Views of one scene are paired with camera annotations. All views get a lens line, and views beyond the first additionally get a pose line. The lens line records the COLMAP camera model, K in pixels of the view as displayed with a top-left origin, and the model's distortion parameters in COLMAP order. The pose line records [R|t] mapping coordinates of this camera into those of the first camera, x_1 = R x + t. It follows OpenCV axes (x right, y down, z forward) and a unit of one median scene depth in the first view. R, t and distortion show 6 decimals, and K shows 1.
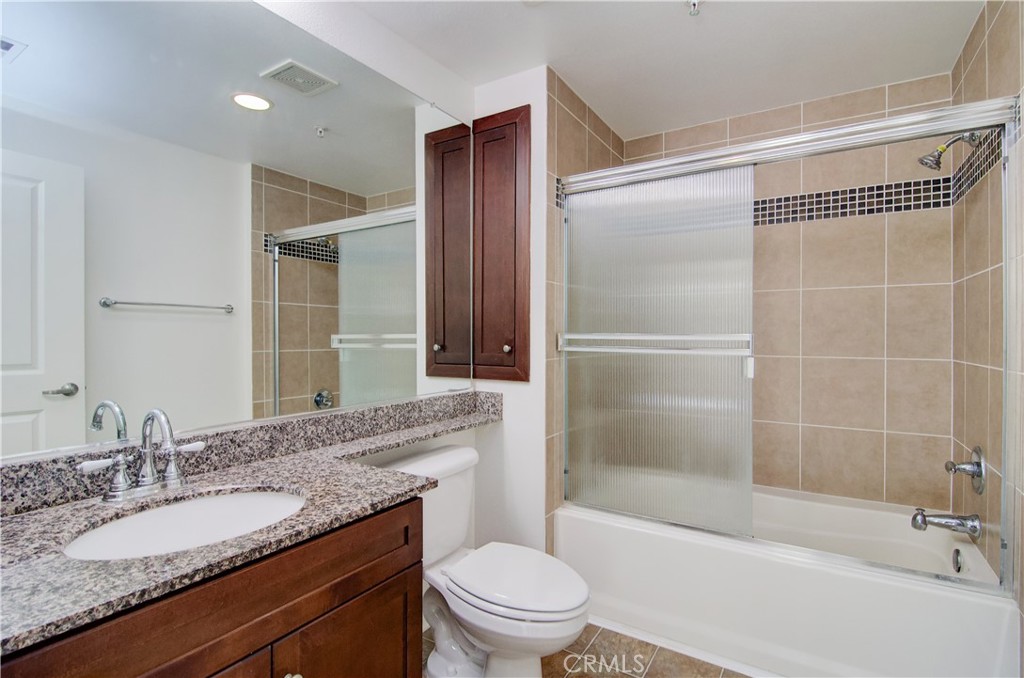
lens RADIAL K [[496.4, 0, 504.4], [0, 496.4, 338.8], [0, 0, 1]] dist [-0.002663, -0.000483]
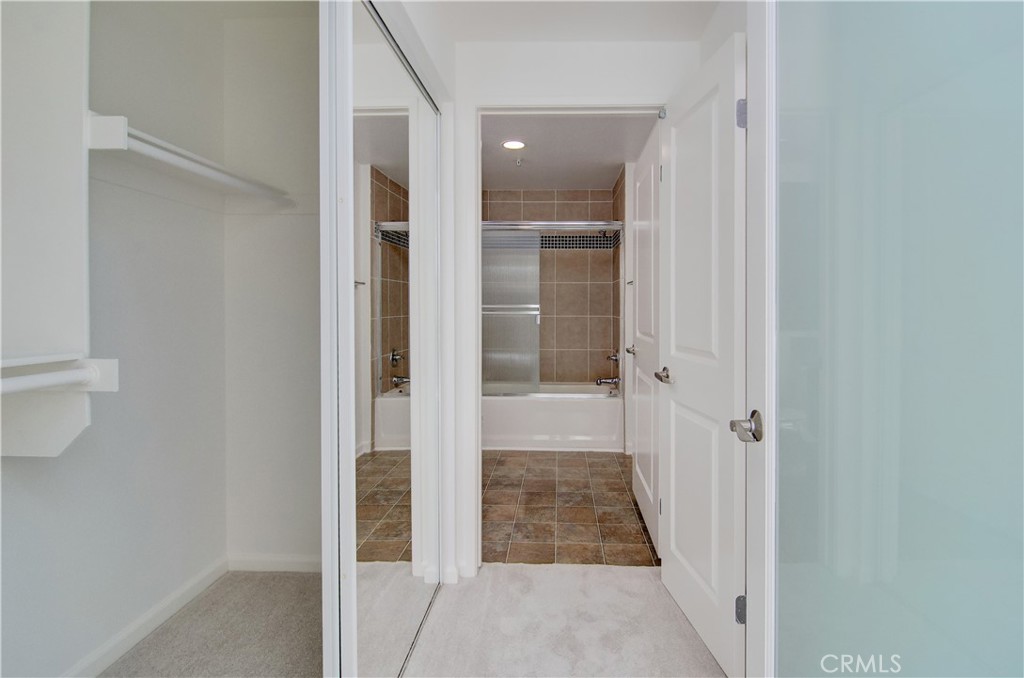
lens RADIAL K [[496.4, 0, 535.4], [0, 496.4, 311.8], [0, 0, 1]] dist [-0.002663, -0.000483]
pose [[0.865151, -0.006643, 0.501467, -0.550693], [0.001698, 0.999945, 0.010317, -0.000933], [-0.501509, -0.008074, 0.865115, -0.803144]]
